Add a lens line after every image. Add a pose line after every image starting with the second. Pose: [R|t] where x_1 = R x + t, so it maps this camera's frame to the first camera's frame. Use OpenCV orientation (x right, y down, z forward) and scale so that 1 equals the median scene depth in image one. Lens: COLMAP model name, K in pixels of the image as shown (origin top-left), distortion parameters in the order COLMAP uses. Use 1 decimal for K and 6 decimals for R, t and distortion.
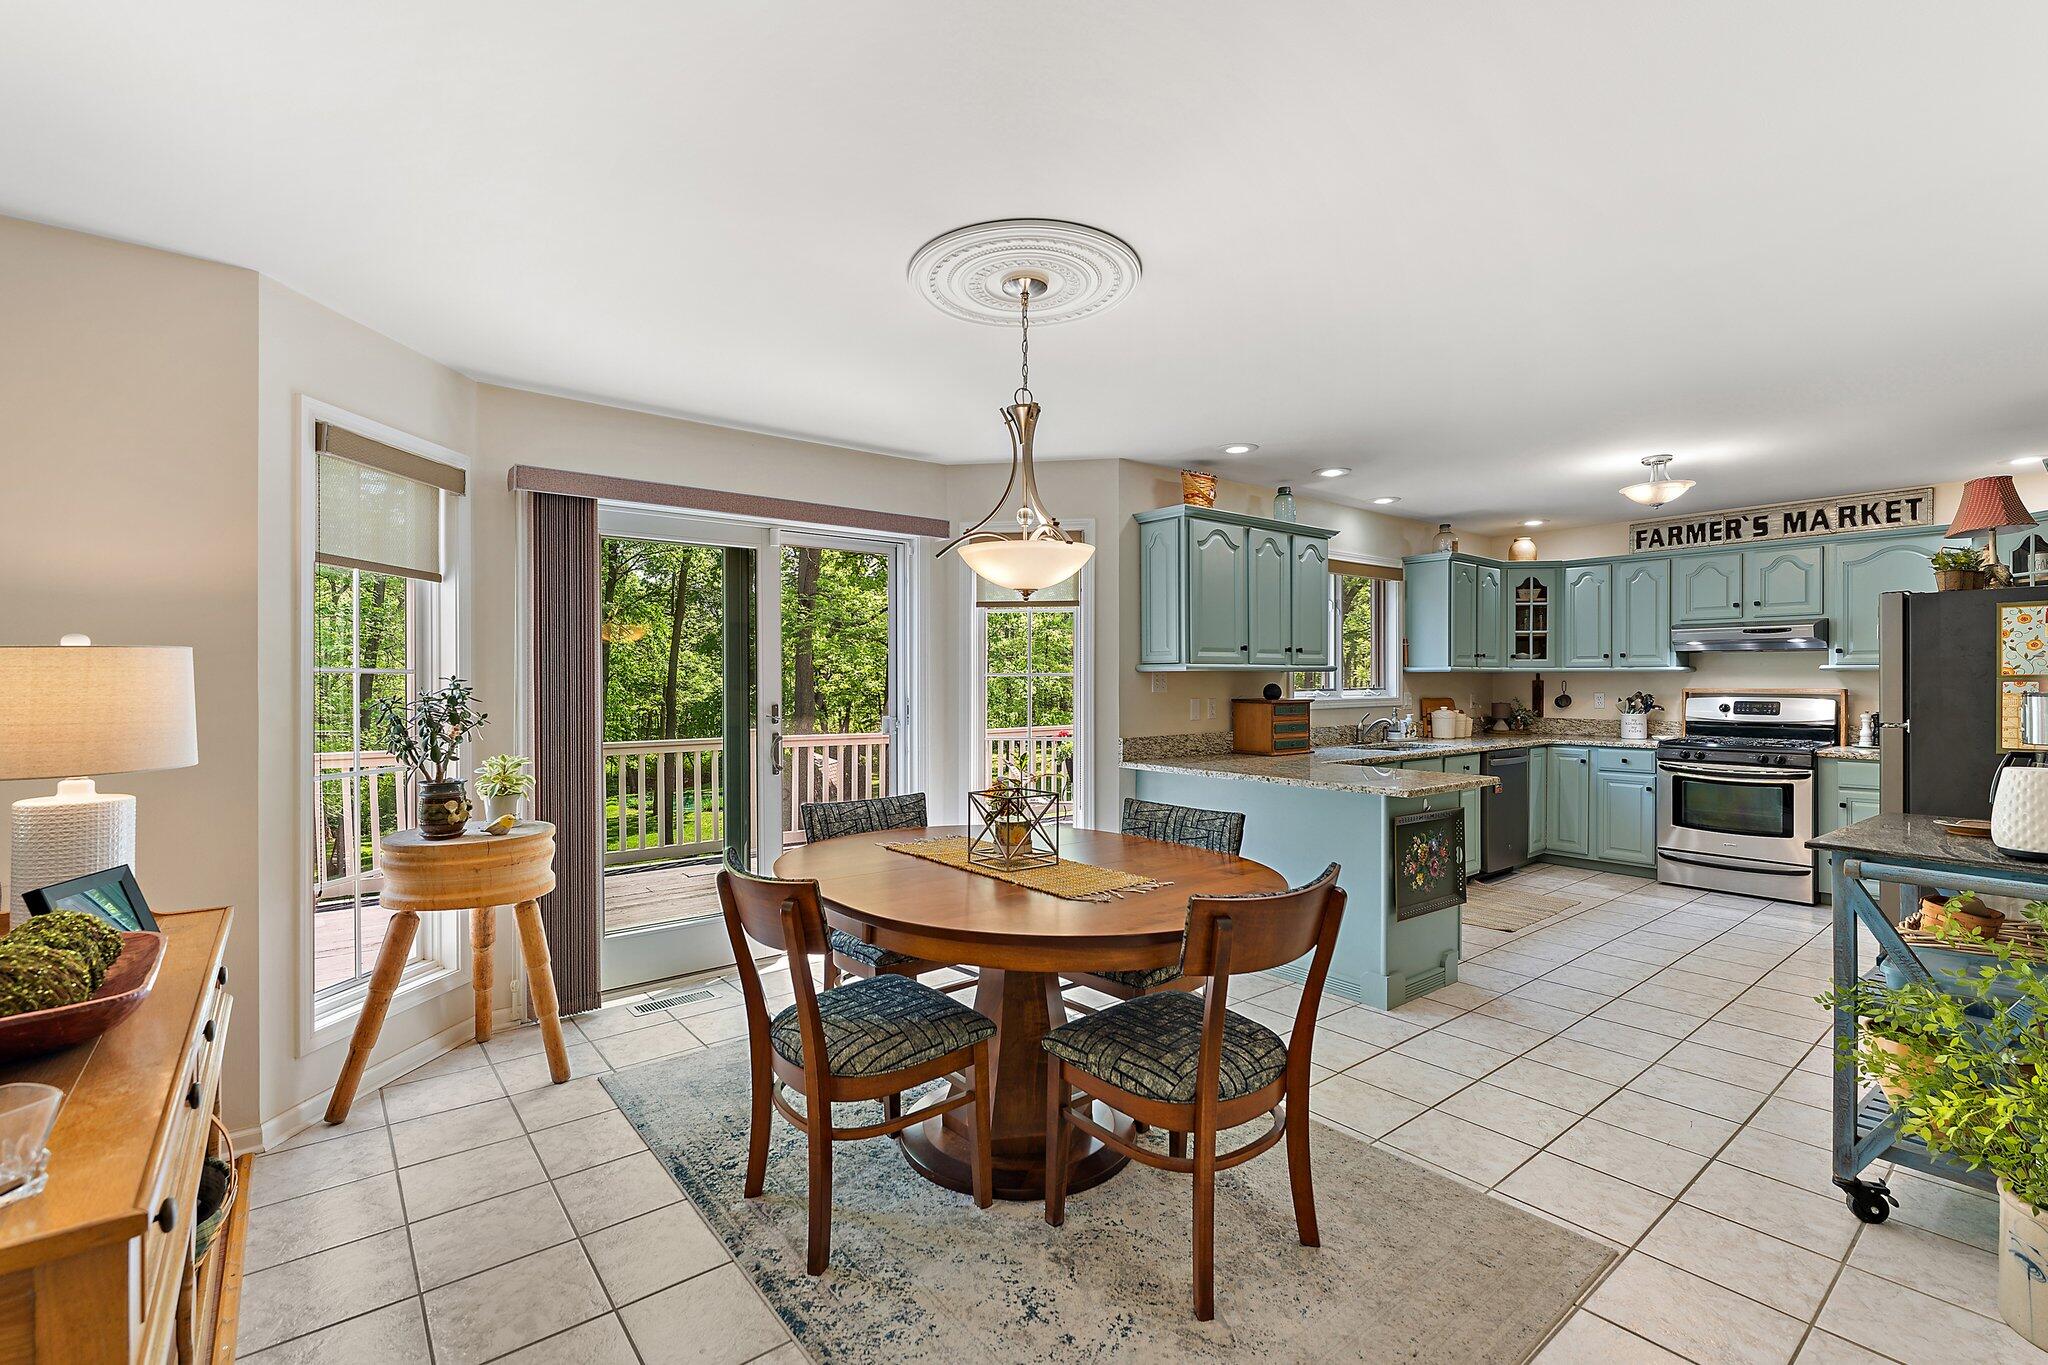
lens RADIAL K [[898.8, 0, 1018.1], [0, 898.8, 683.6], [0, 0, 1]] dist [0.000770, 0.000345]
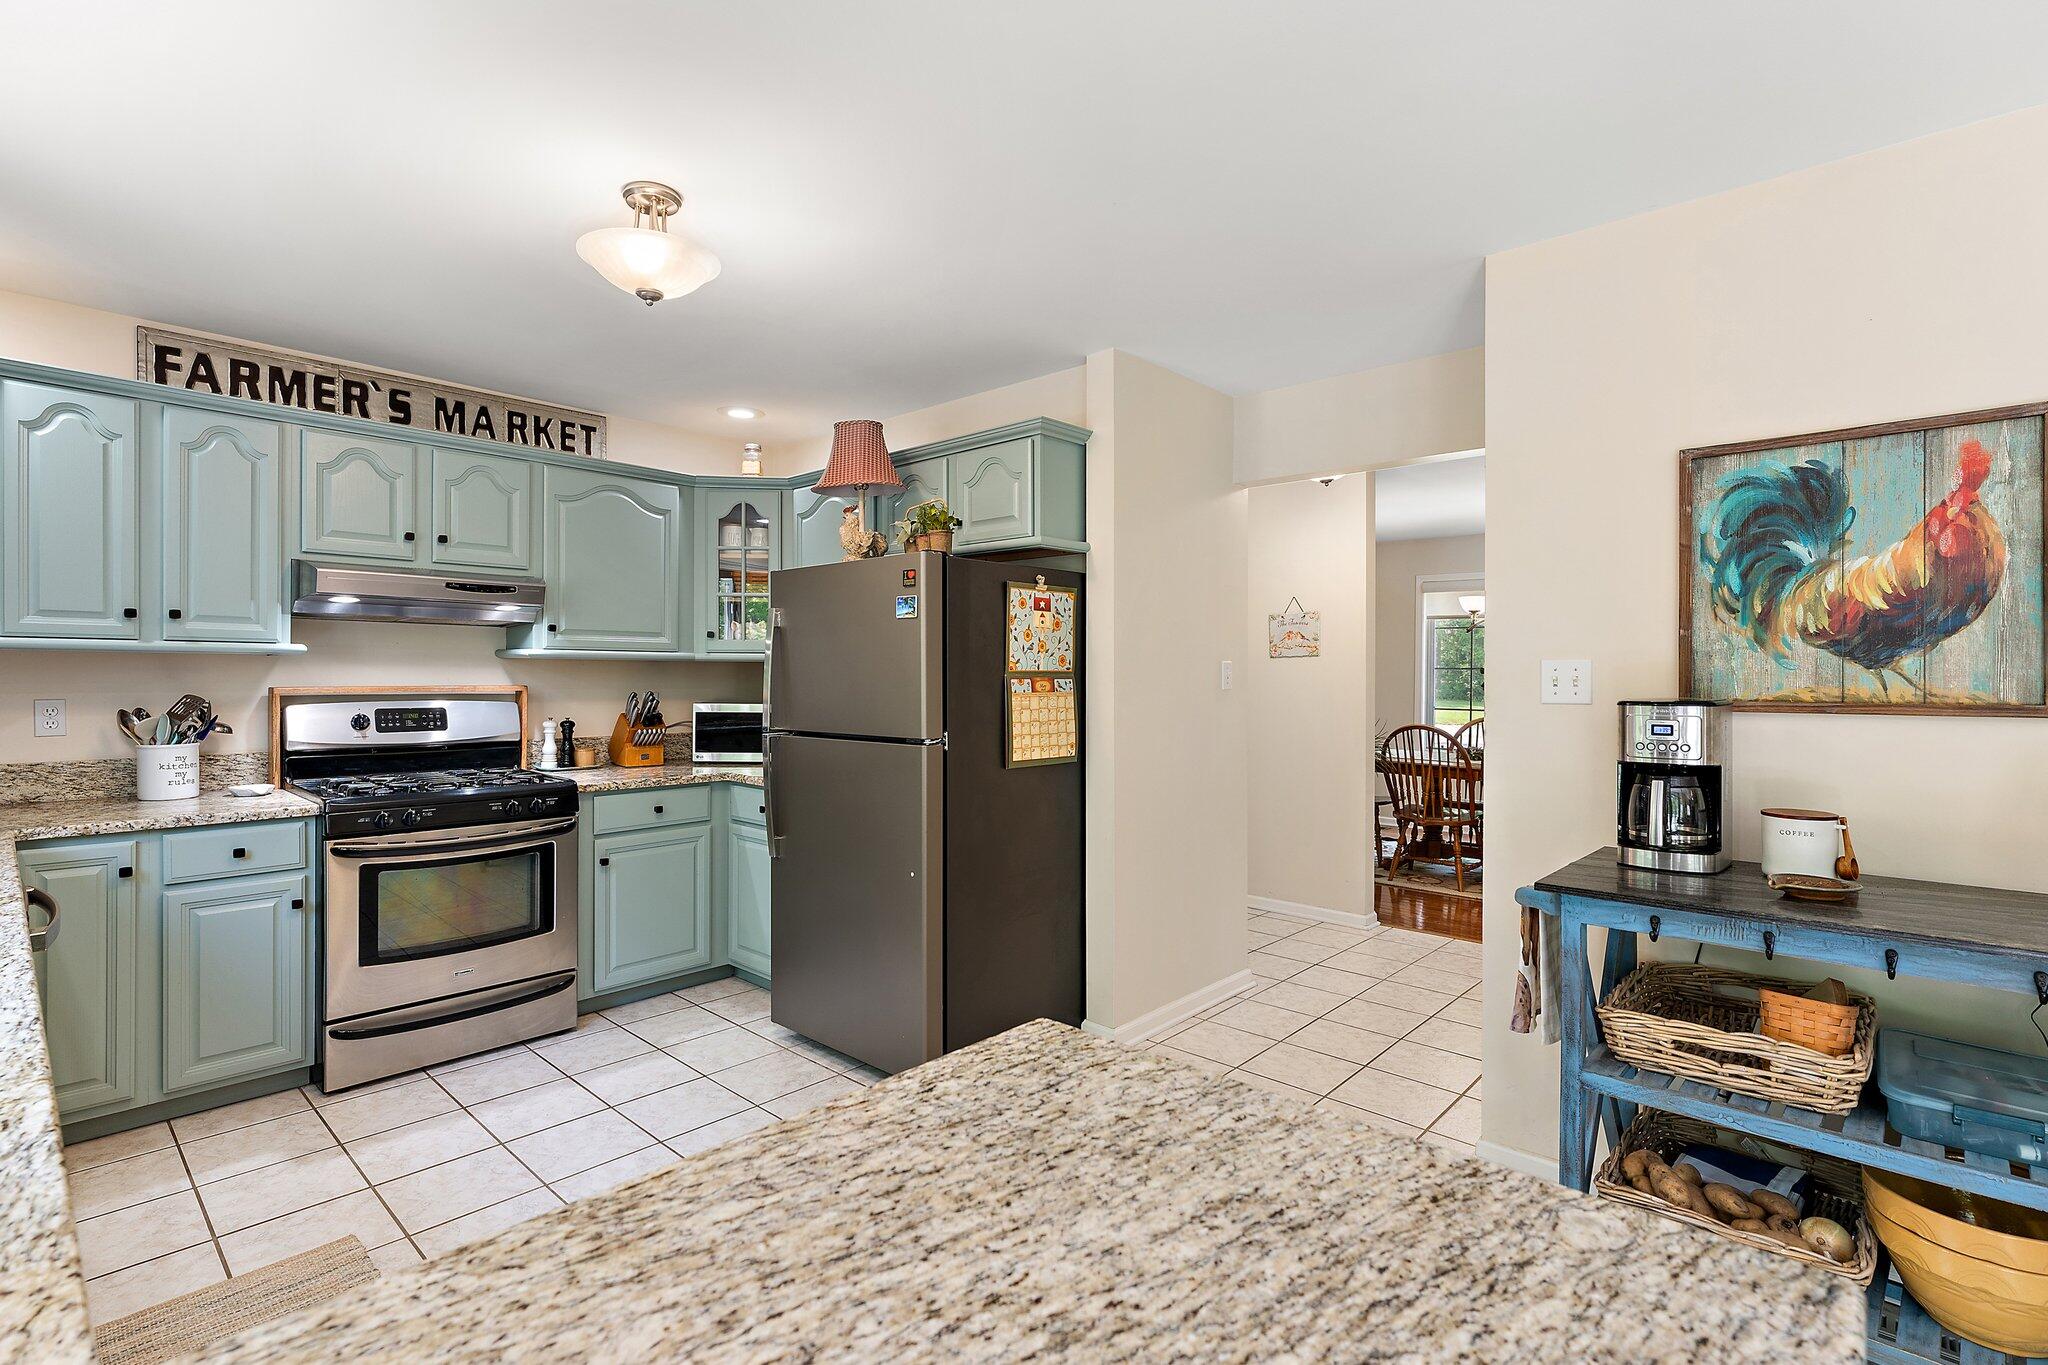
lens RADIAL K [[954.2, 0, 1022.7], [0, 954.2, 682.0], [0, 0, 1]] dist [-0.007782, 0.000880]
pose [[-0.155992, -0.010282, 0.987705, 0.159199], [-0.004672, 0.999942, 0.009671, -0.004988], [-0.987747, -0.003106, -0.156031, 0.721240]]
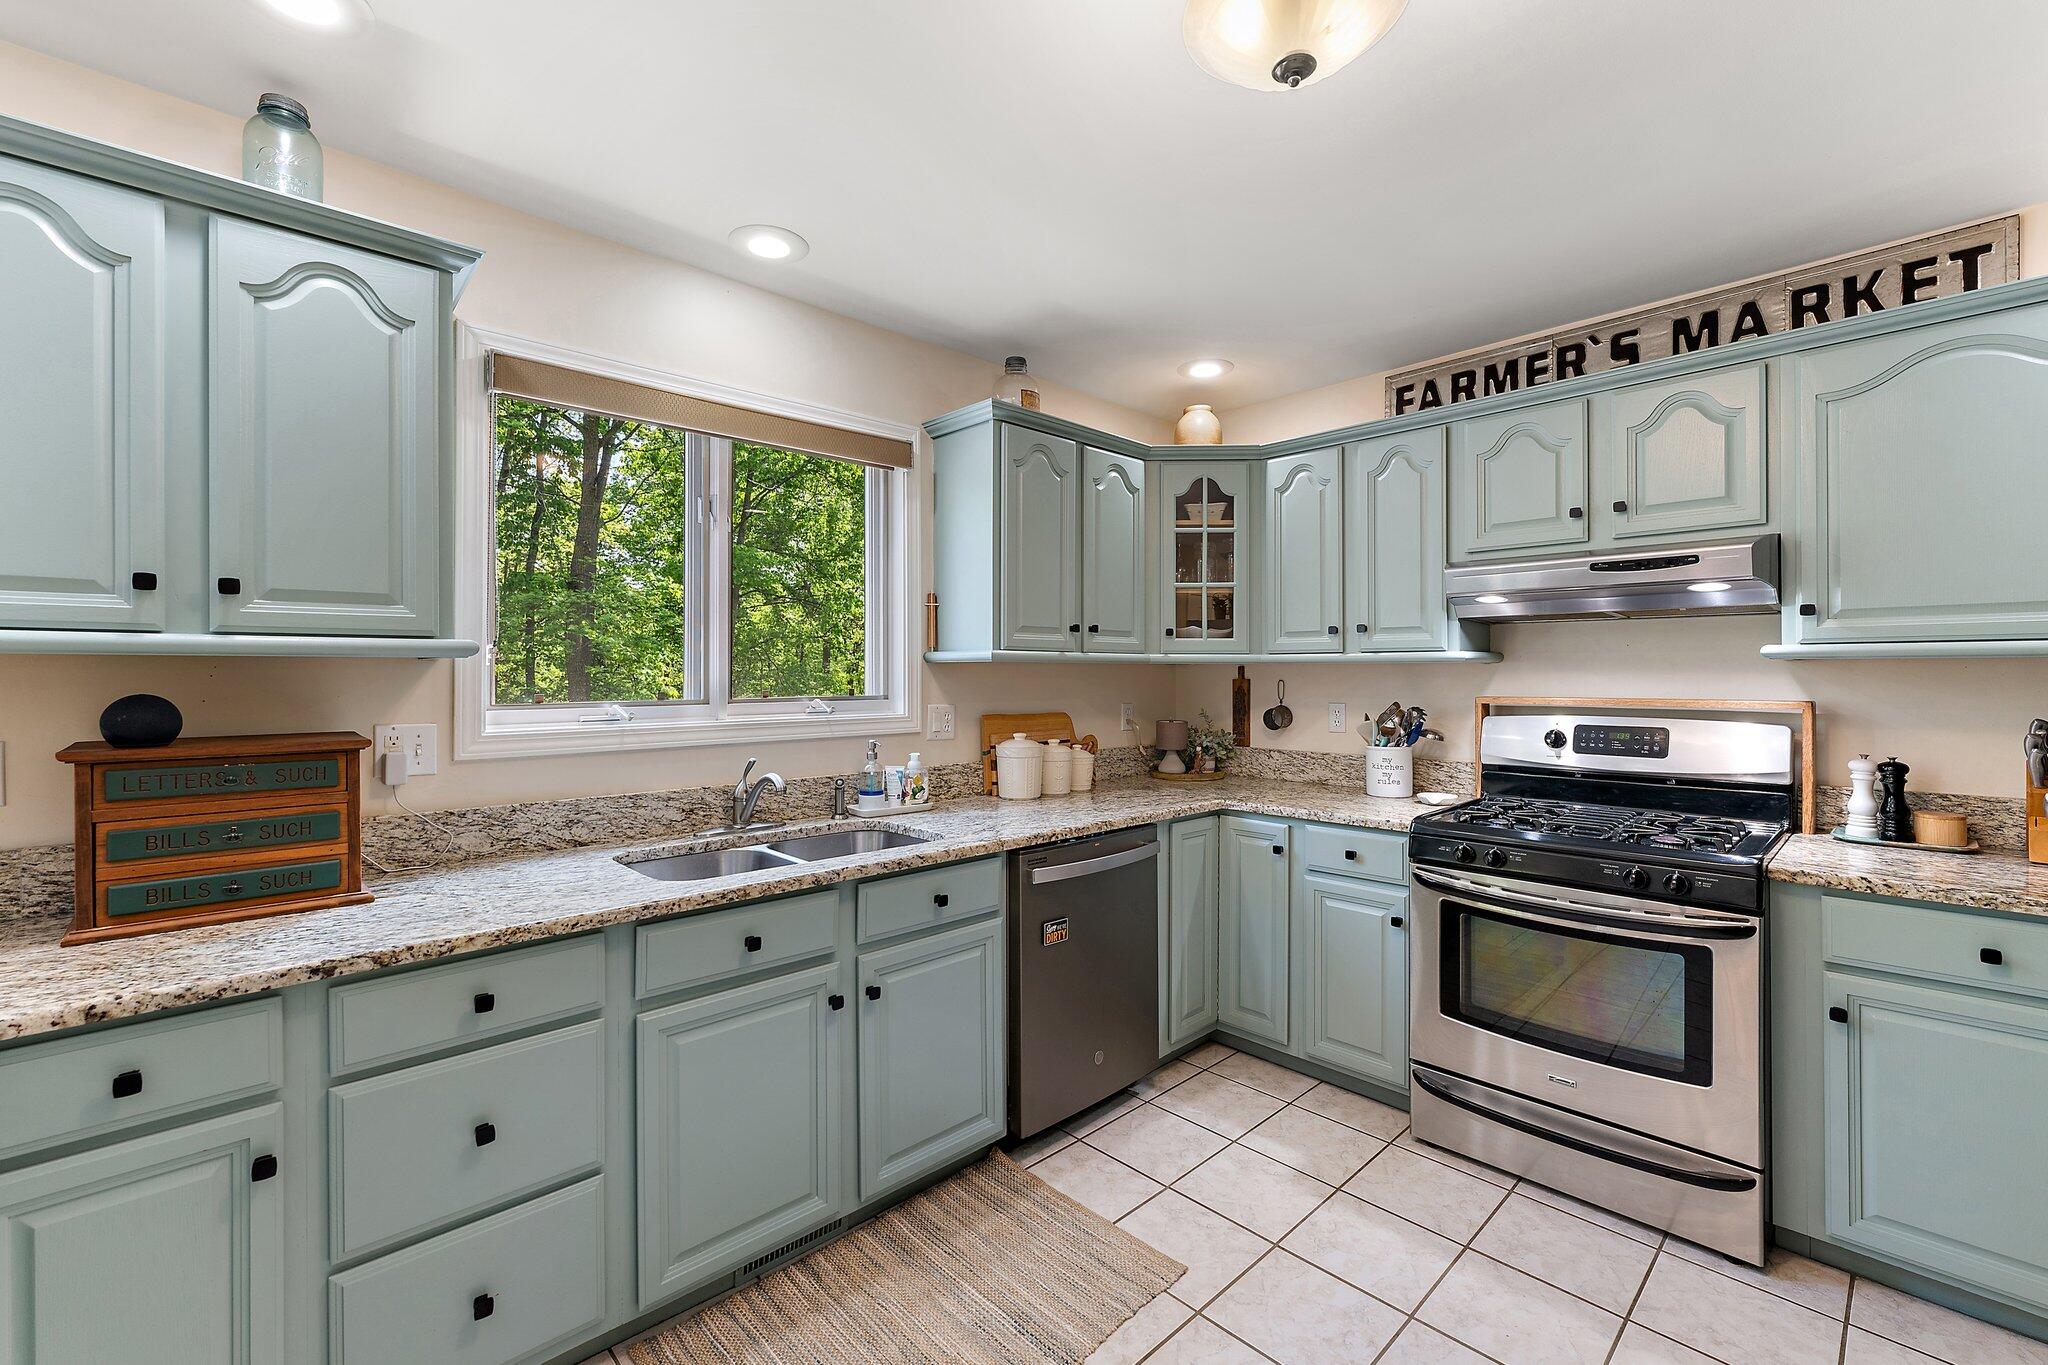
lens RADIAL K [[860.6, 0, 1015.5], [0, 860.6, 671.4], [0, 0, 1]] dist [-0.006131, 0.001737]
pose [[0.996776, 0.000717, 0.080229, 0.488214], [-0.000167, 0.999976, -0.006859, -0.005290], [-0.080232, 0.006823, 0.996753, 0.599564]]
